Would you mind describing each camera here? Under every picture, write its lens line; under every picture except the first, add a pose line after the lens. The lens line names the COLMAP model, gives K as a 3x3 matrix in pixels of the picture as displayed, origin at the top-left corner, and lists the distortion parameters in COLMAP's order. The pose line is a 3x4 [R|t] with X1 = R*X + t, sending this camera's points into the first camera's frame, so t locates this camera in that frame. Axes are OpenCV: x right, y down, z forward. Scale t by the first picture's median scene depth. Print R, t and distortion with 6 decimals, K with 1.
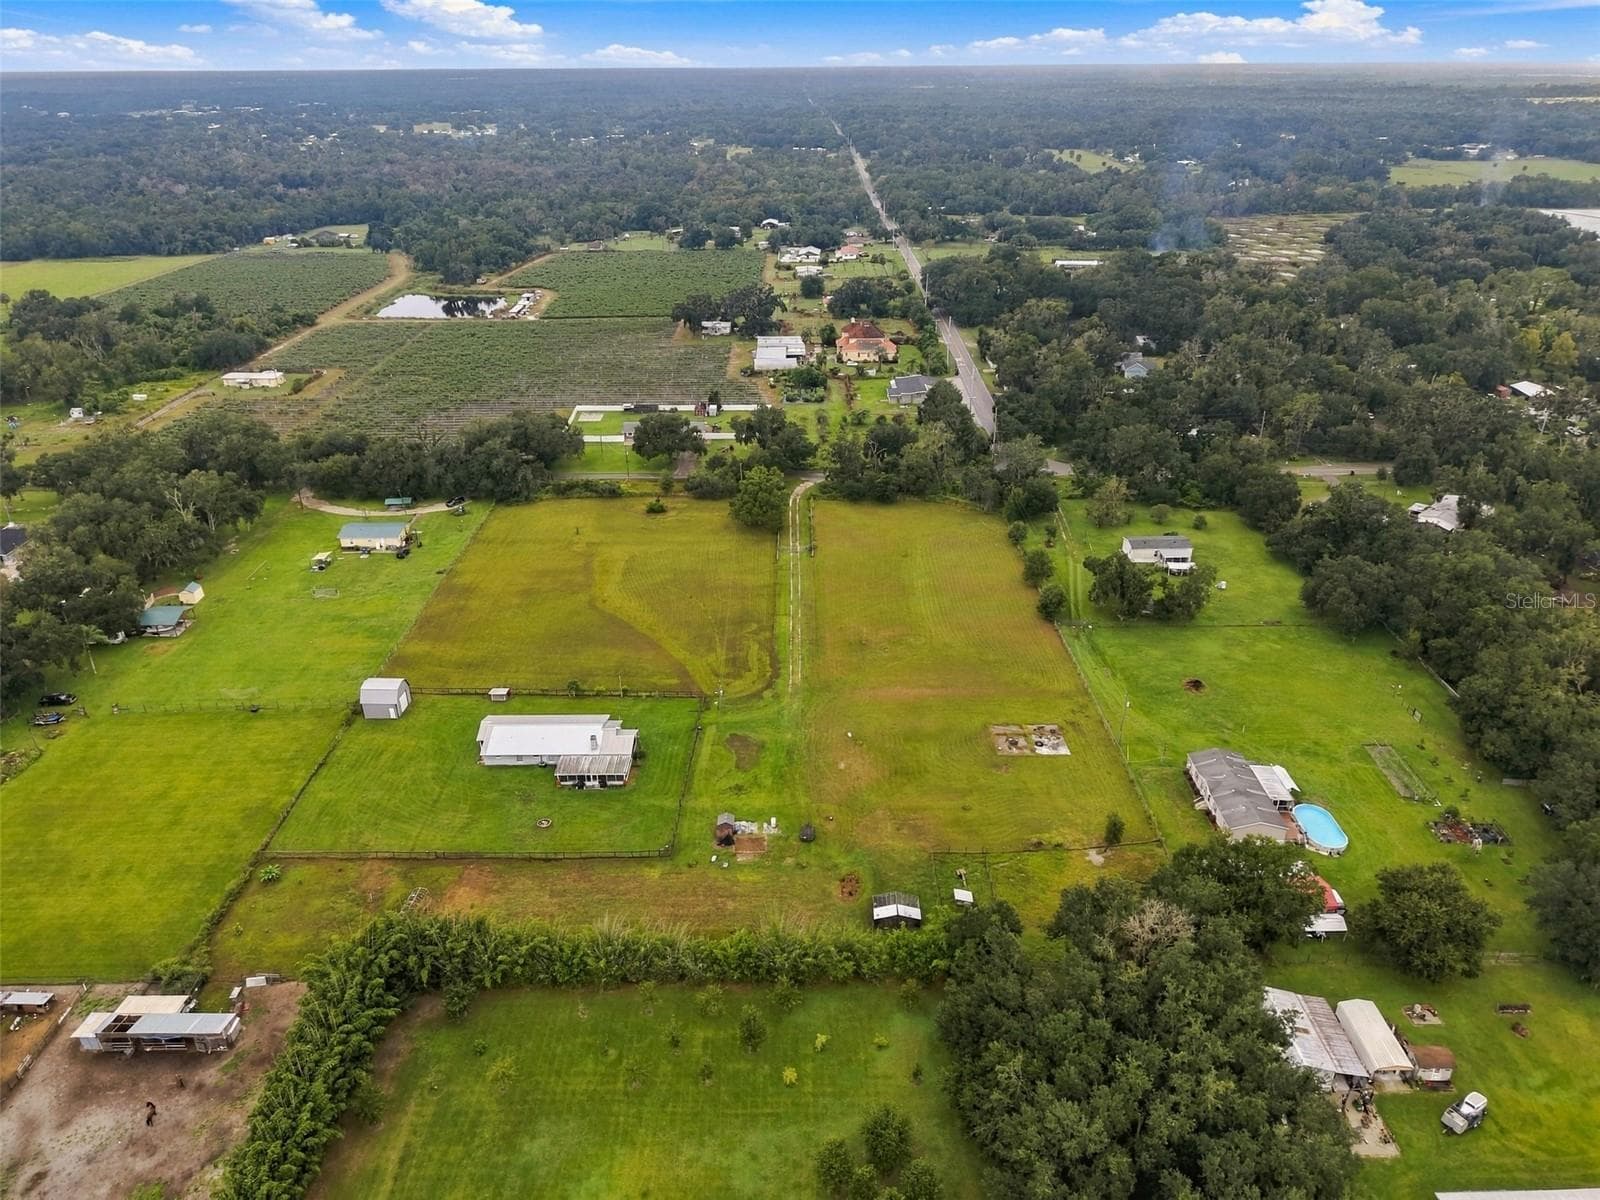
lens RADIAL K [[1120.5, 0, 800.0], [0, 1120.5, 600.0], [0, 0, 1]] dist [0.026143, -0.030728]
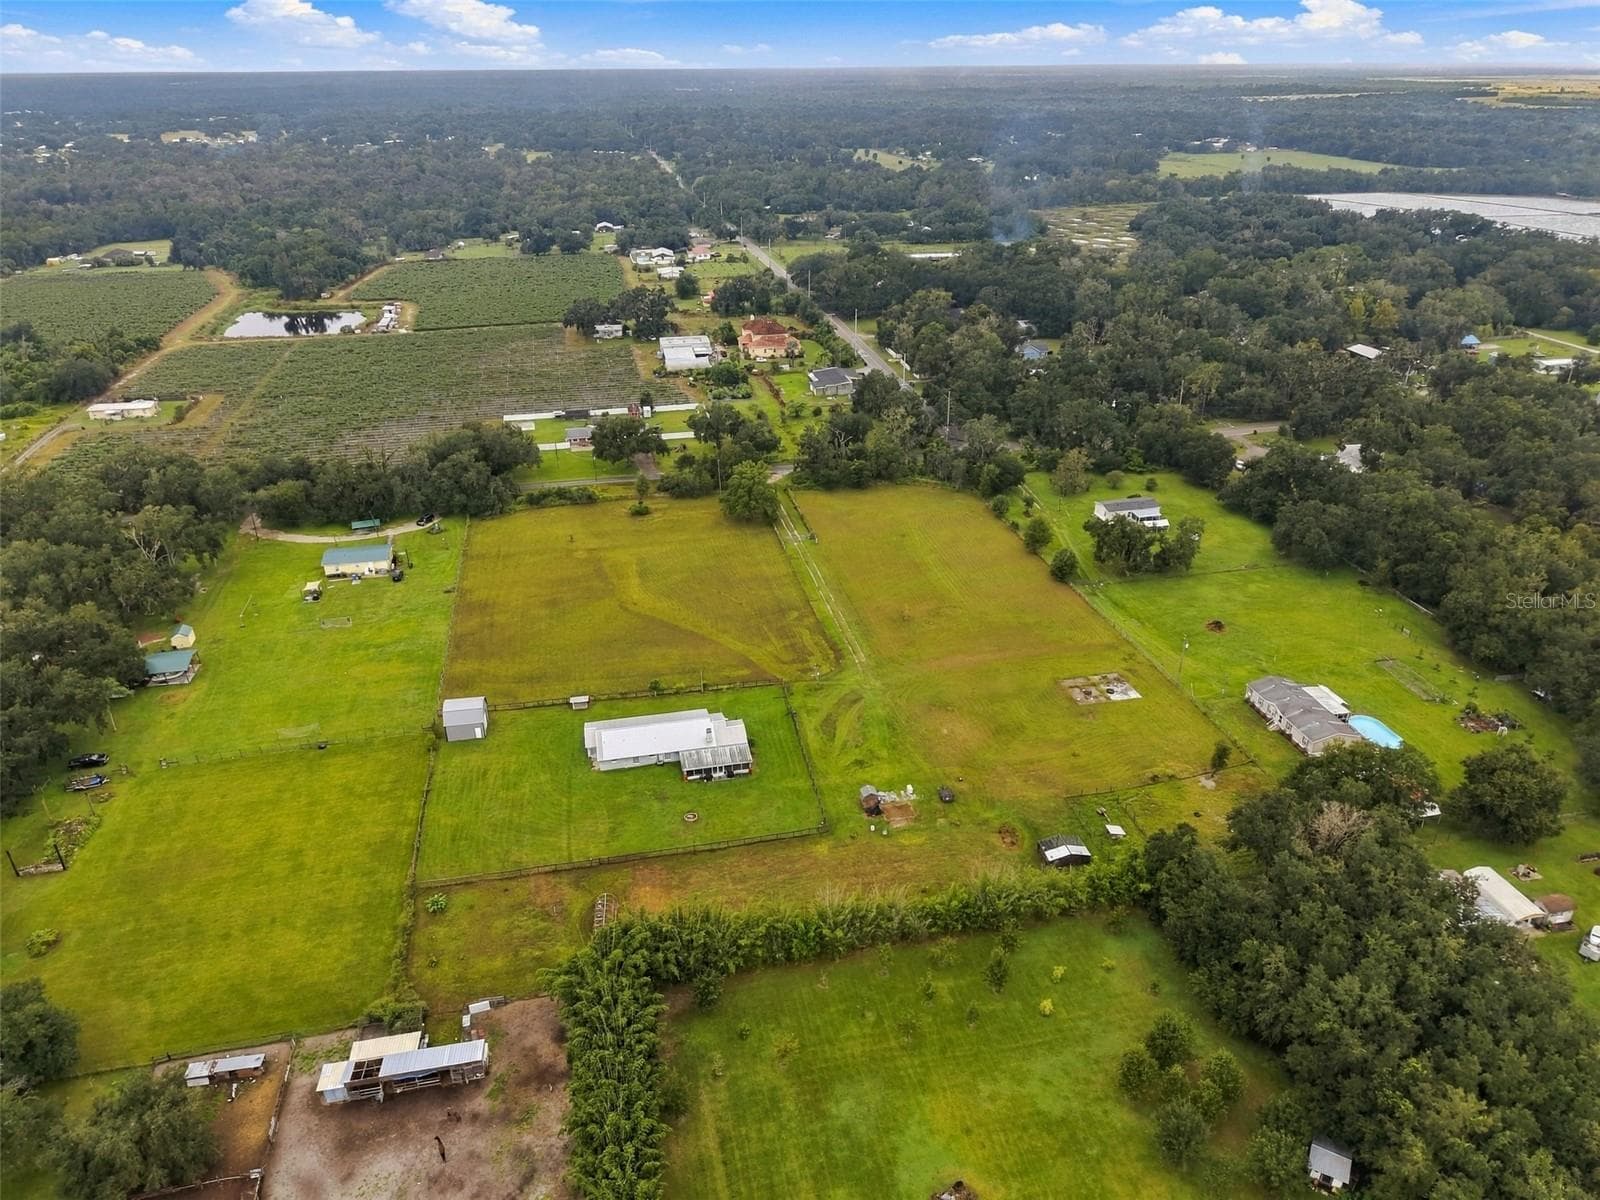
lens RADIAL K [[1120.5, 0, 800.0], [0, 1120.5, 600.0], [0, 0, 1]] dist [0.026143, -0.030728]
pose [[0.977360, -0.091747, 0.190659, -0.217983], [0.092173, 0.995721, 0.006648, 0.004585], [-0.190453, 0.011076, 0.981634, -0.006095]]
